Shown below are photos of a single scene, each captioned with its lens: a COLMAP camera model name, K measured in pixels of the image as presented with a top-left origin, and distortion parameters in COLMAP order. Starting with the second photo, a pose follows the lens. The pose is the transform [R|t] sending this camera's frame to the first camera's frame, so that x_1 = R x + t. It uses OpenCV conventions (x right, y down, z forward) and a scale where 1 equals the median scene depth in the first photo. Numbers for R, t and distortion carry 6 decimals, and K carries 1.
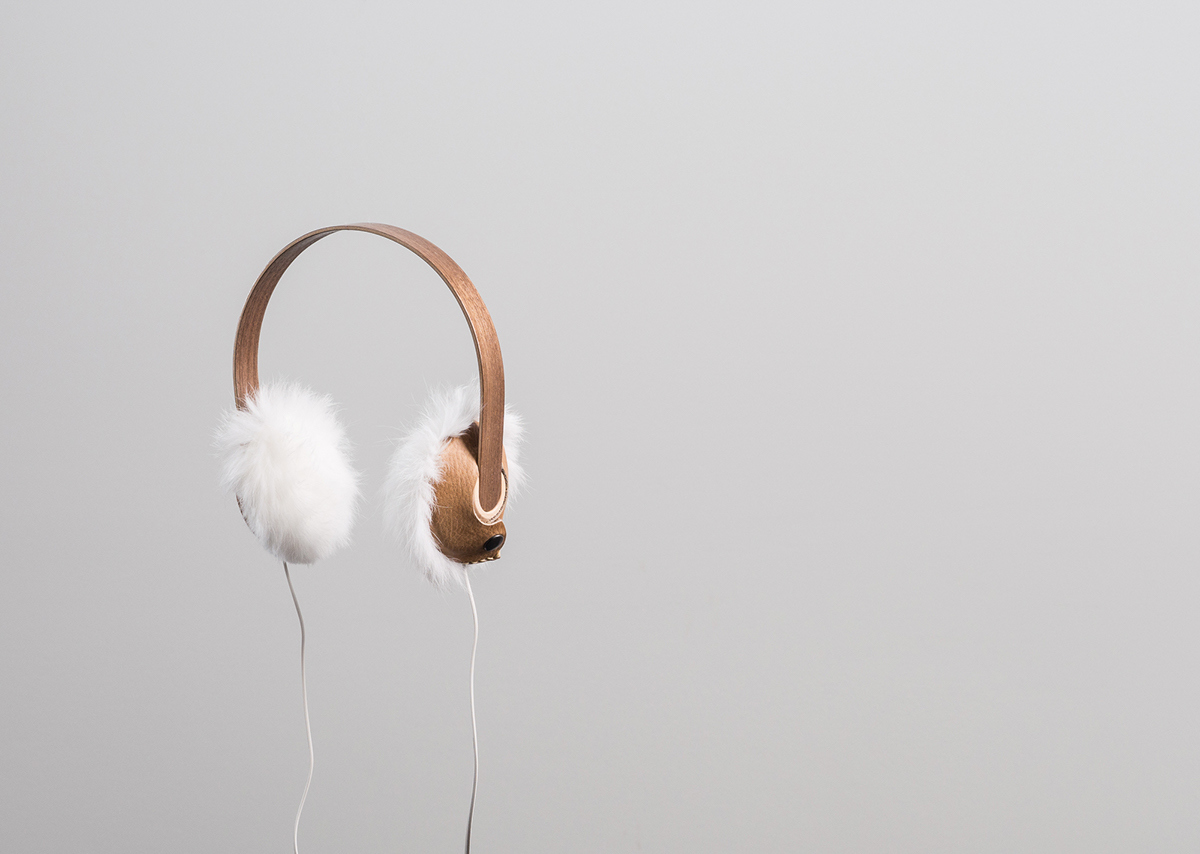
lens RADIAL K [[5453.8, 0, 600.0], [0, 5453.8, 427.0], [0, 0, 1]] dist [0.364945, 0.000000]
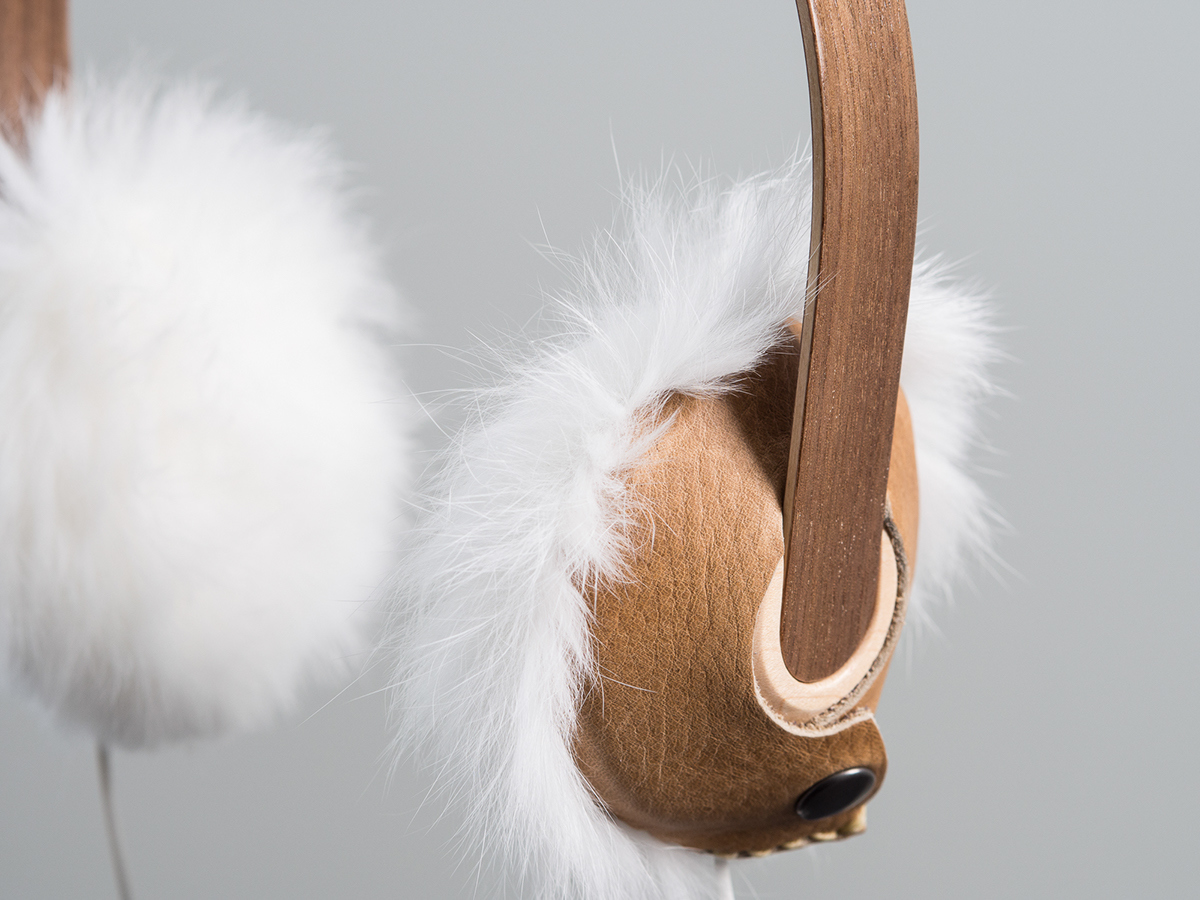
lens RADIAL K [[5283.9, 0, 598.4], [0, 5283.9, 447.6], [0, 0, 1]] dist [0.602986, 0.000000]
pose [[0.987039, 0.085669, -0.135698, 0.002159], [-0.065208, 0.986739, 0.148640, -0.031715], [0.146632, -0.137865, 0.979537, 0.757582]]
